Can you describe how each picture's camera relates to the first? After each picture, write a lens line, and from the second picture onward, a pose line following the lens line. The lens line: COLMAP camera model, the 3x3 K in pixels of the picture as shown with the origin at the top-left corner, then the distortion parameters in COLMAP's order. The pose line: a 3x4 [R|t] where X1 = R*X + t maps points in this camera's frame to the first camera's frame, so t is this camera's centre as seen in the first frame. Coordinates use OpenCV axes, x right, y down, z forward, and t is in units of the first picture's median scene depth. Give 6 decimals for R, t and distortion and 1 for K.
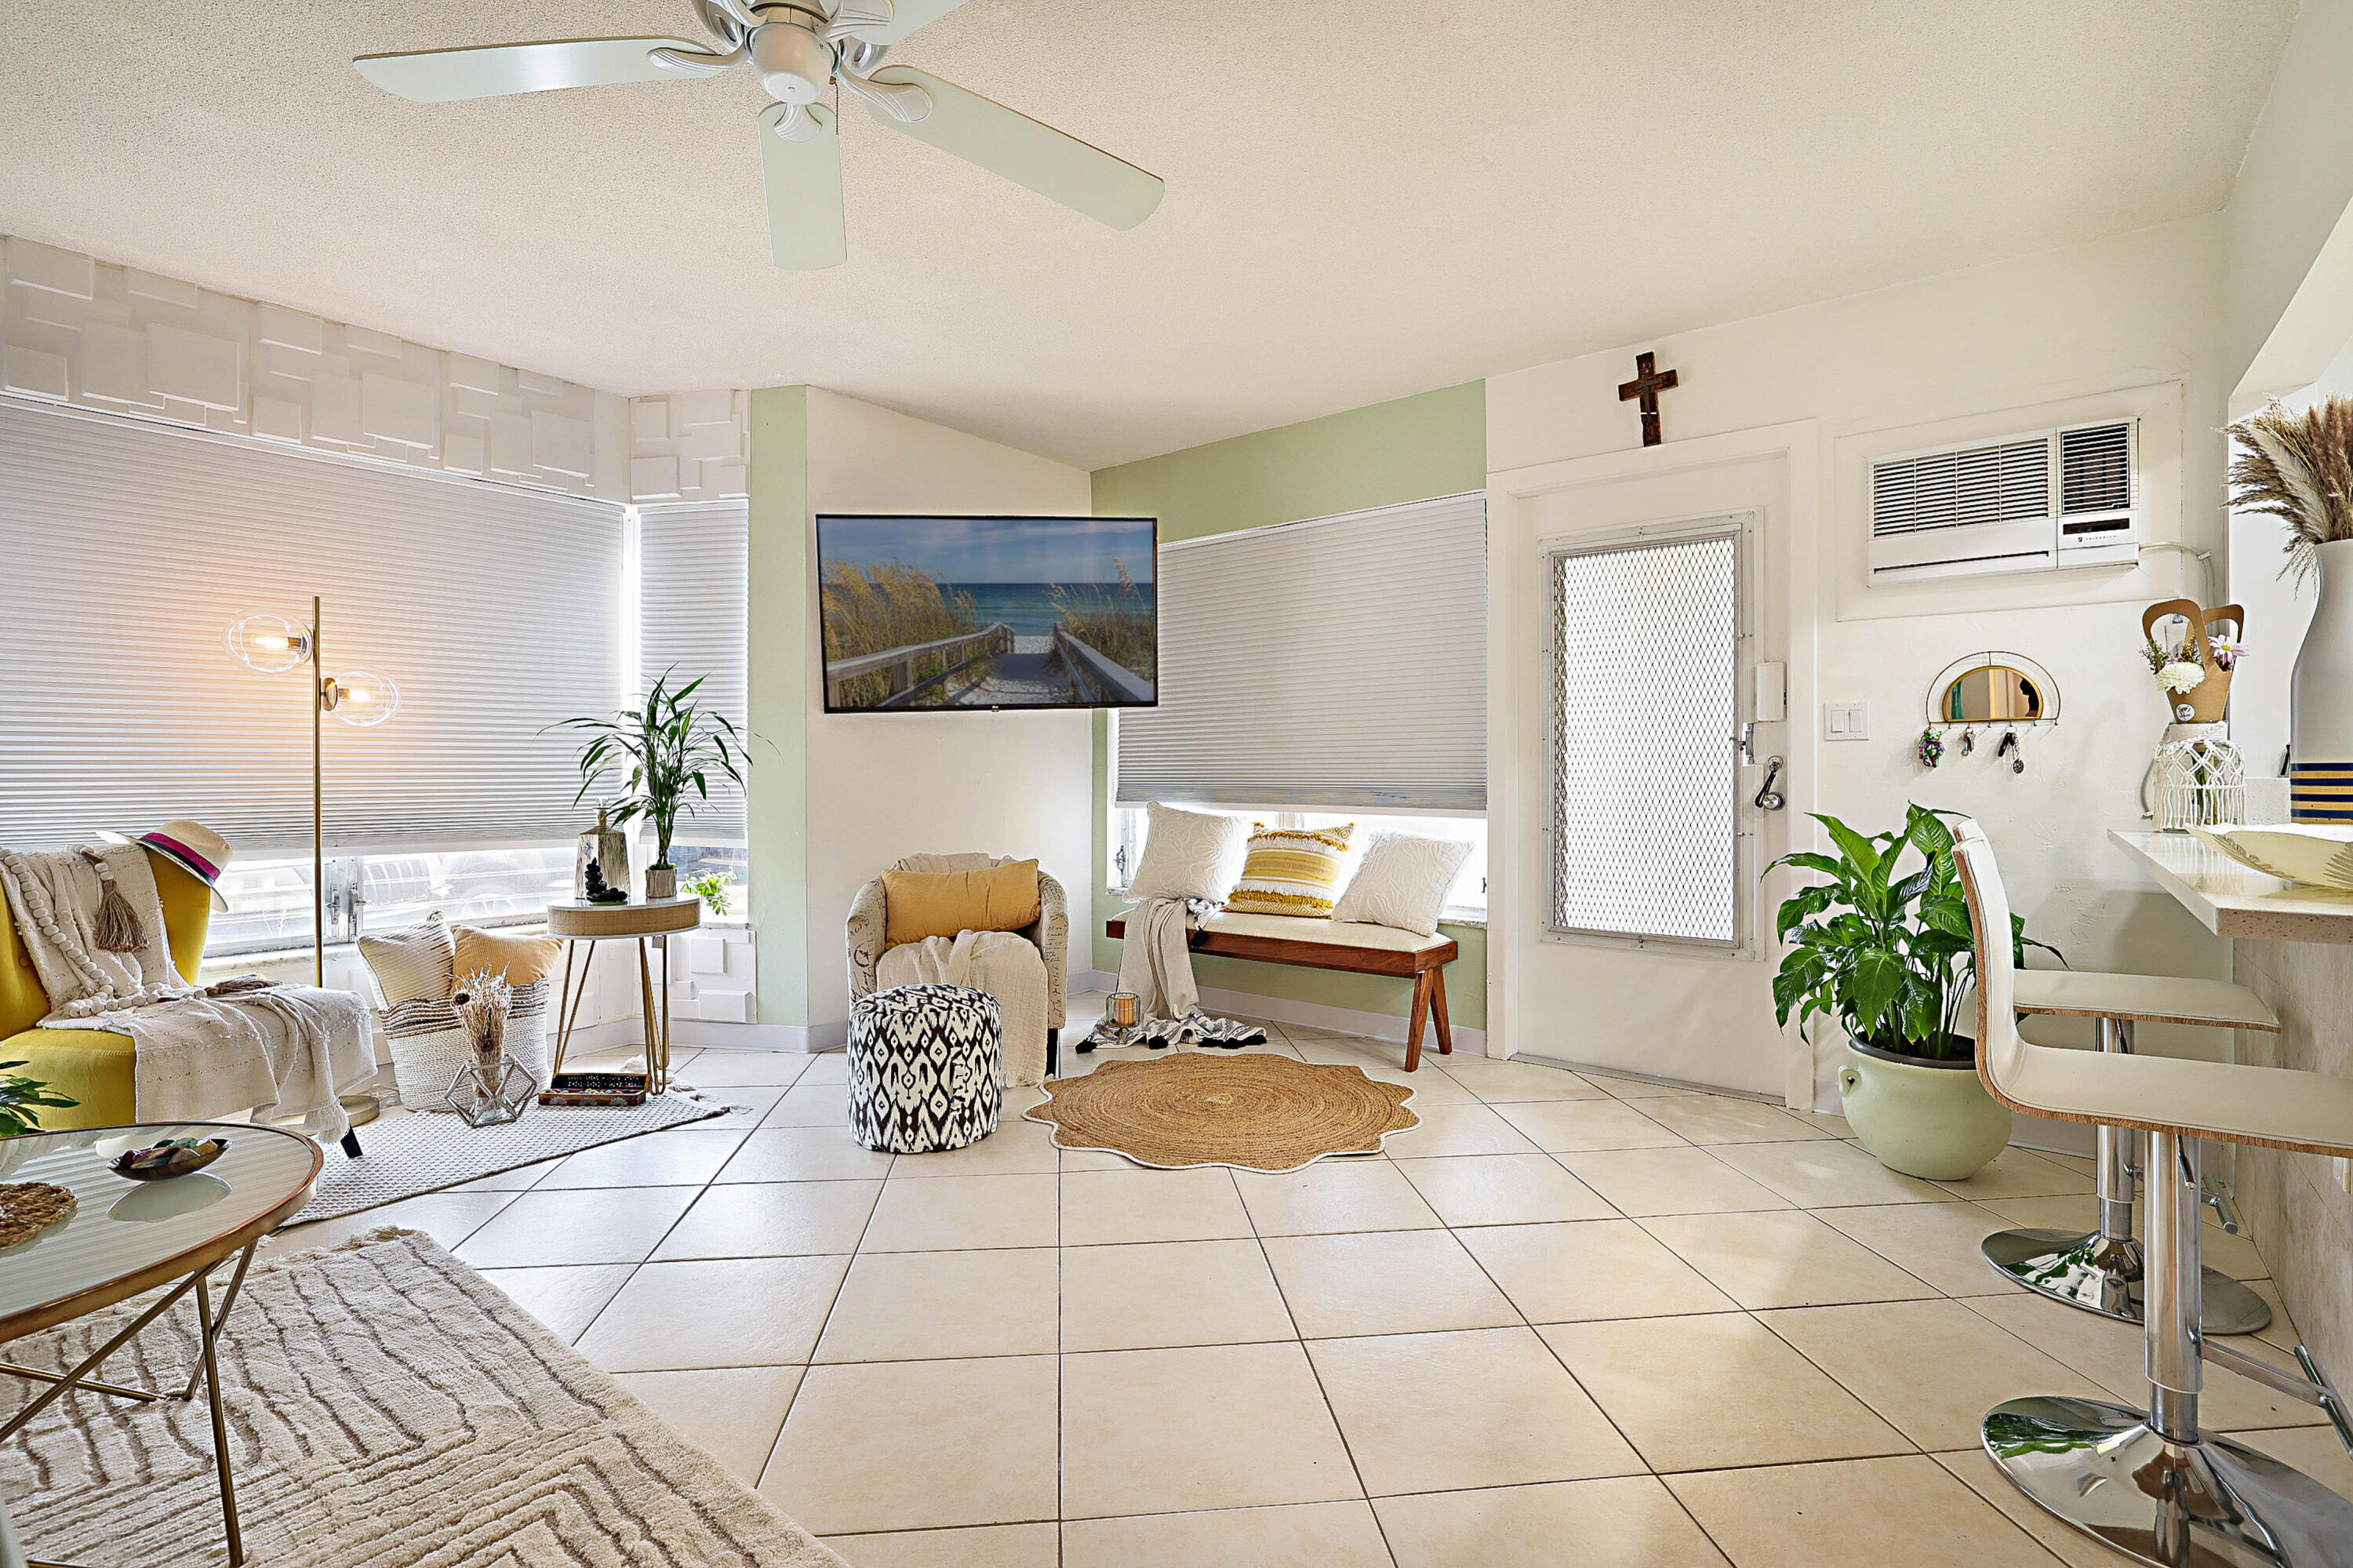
lens RADIAL K [[1024.8, 0, 1188.5], [0, 1024.8, 774.1], [0, 0, 1]] dist [-0.028010, -0.000437]
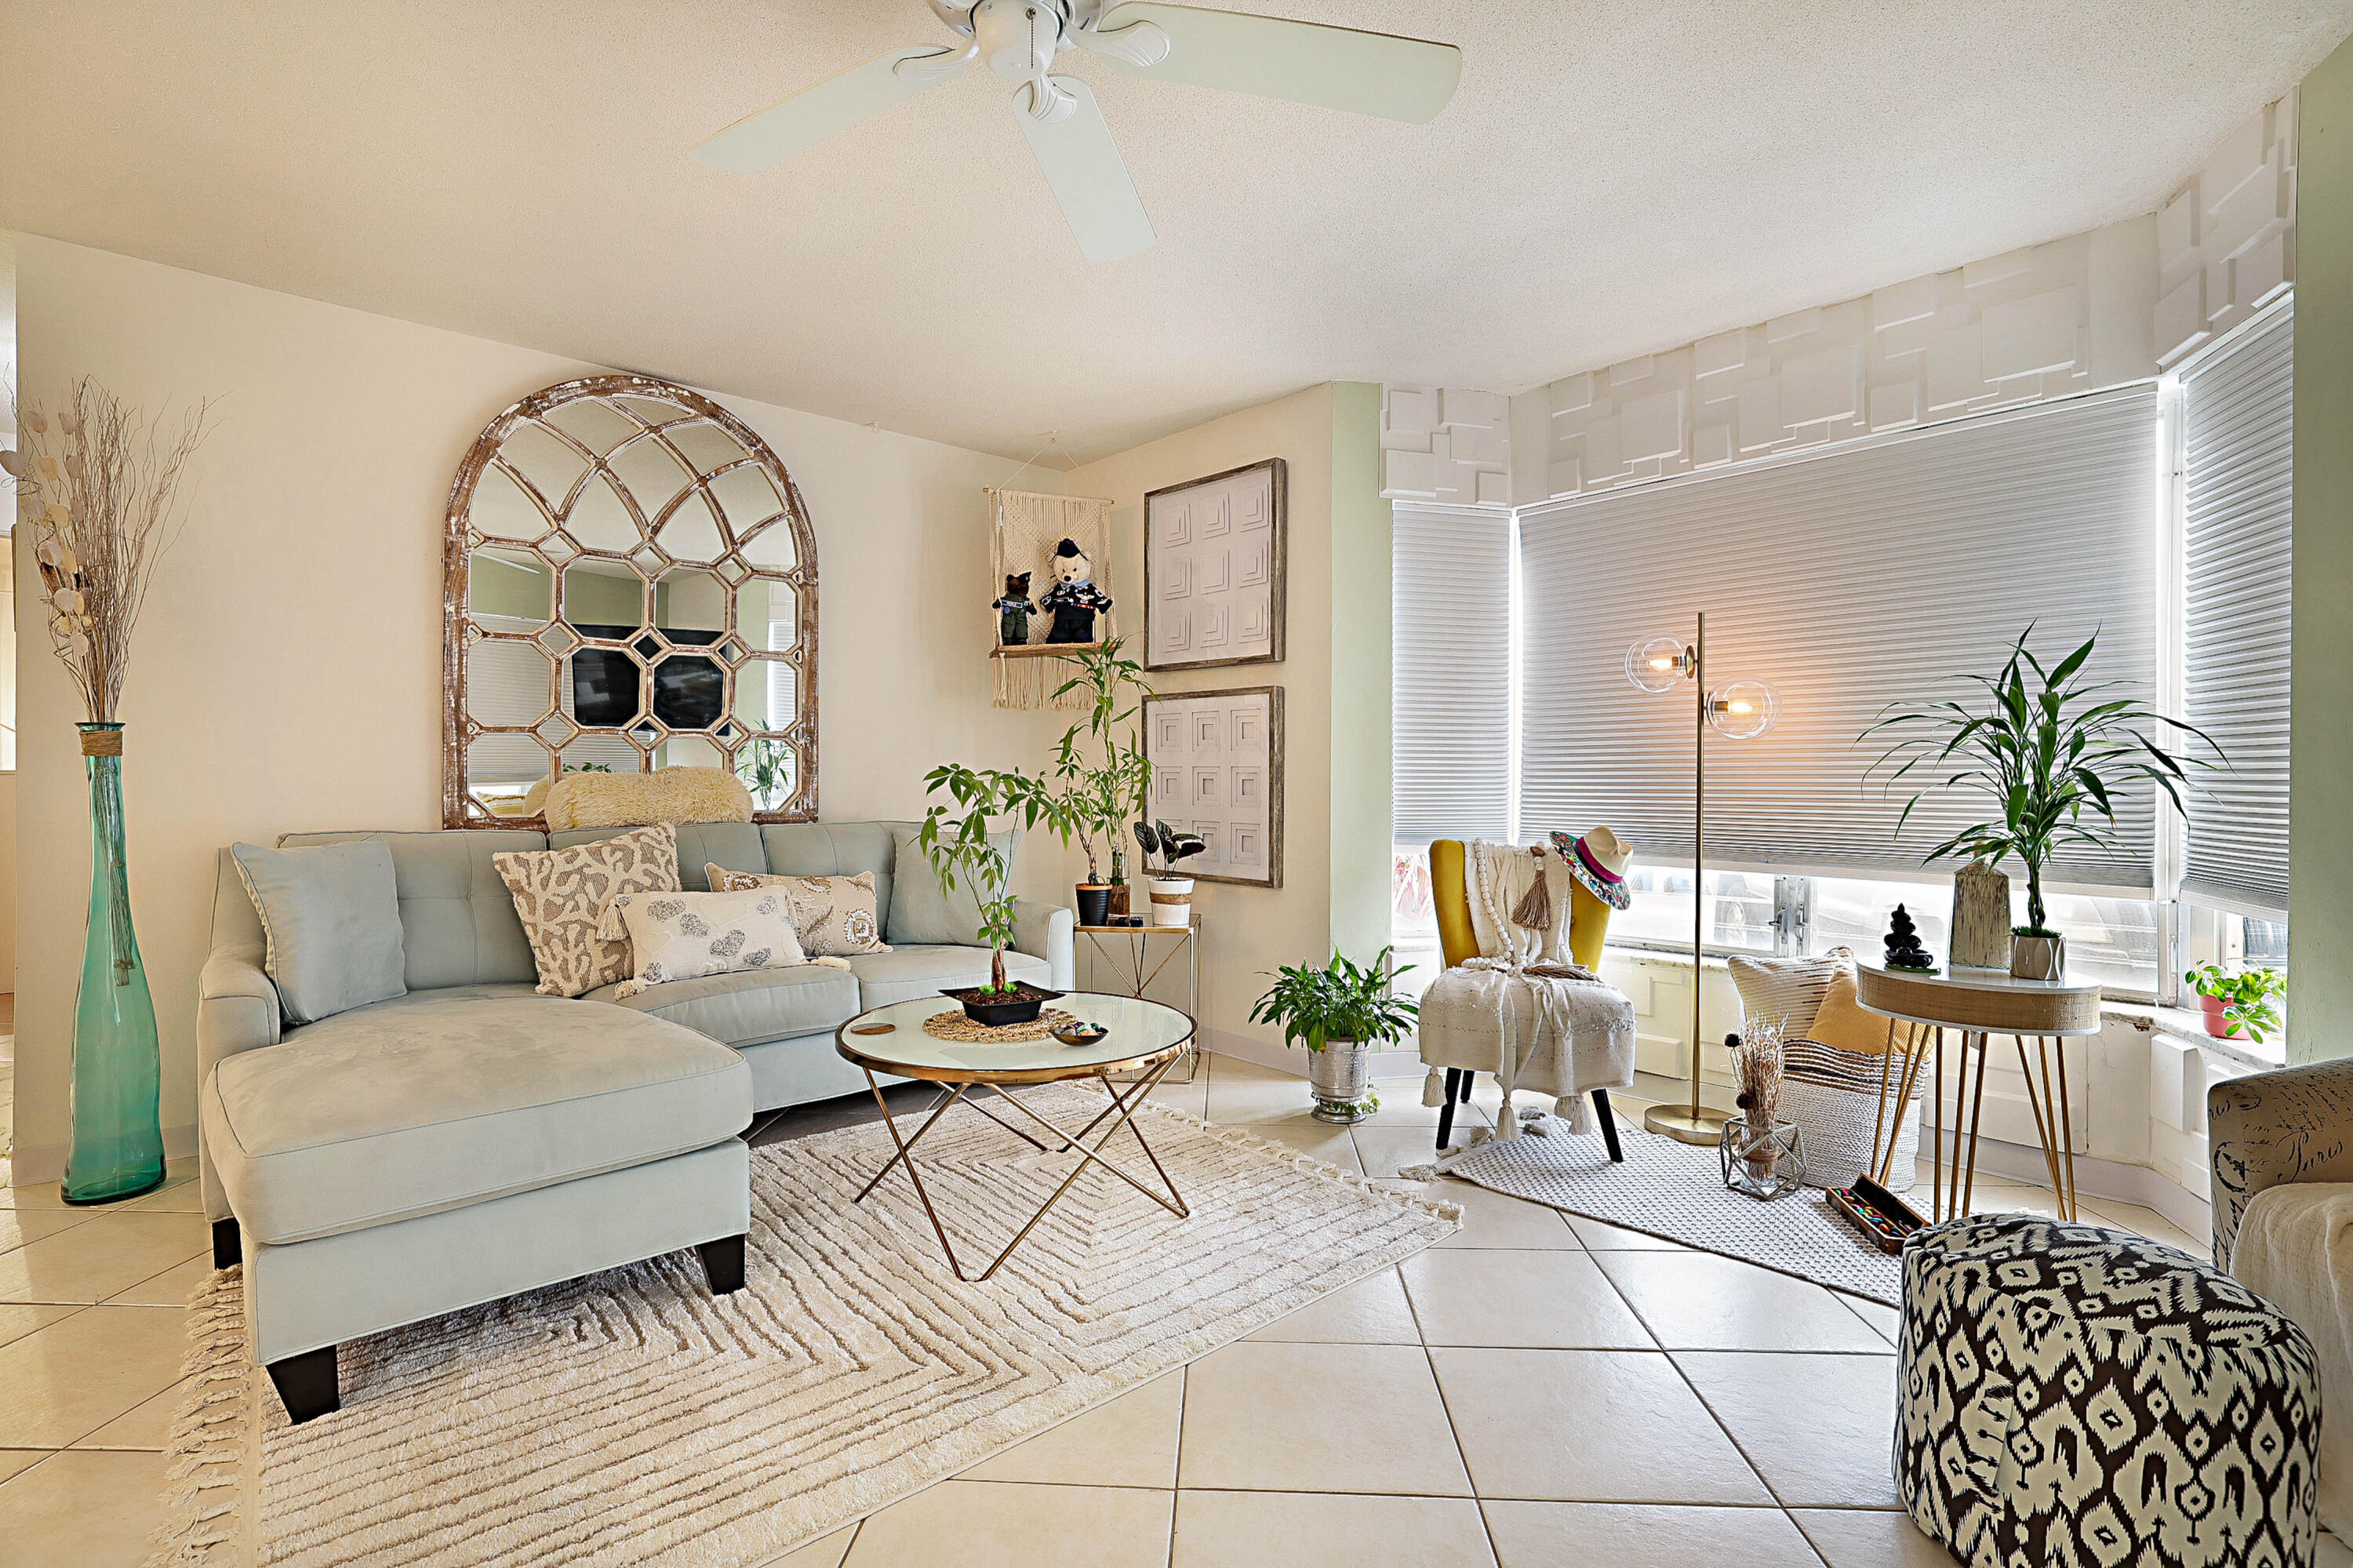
lens RADIAL K [[1038.3, 0, 1179.6], [0, 1038.3, 792.3], [0, 0, 1]] dist [0.000979, 0.000271]
pose [[-0.142103, 0.014230, -0.989750, 0.253112], [-0.013877, 0.999770, 0.016366, -0.004452], [0.989755, 0.016060, -0.141872, 0.628051]]
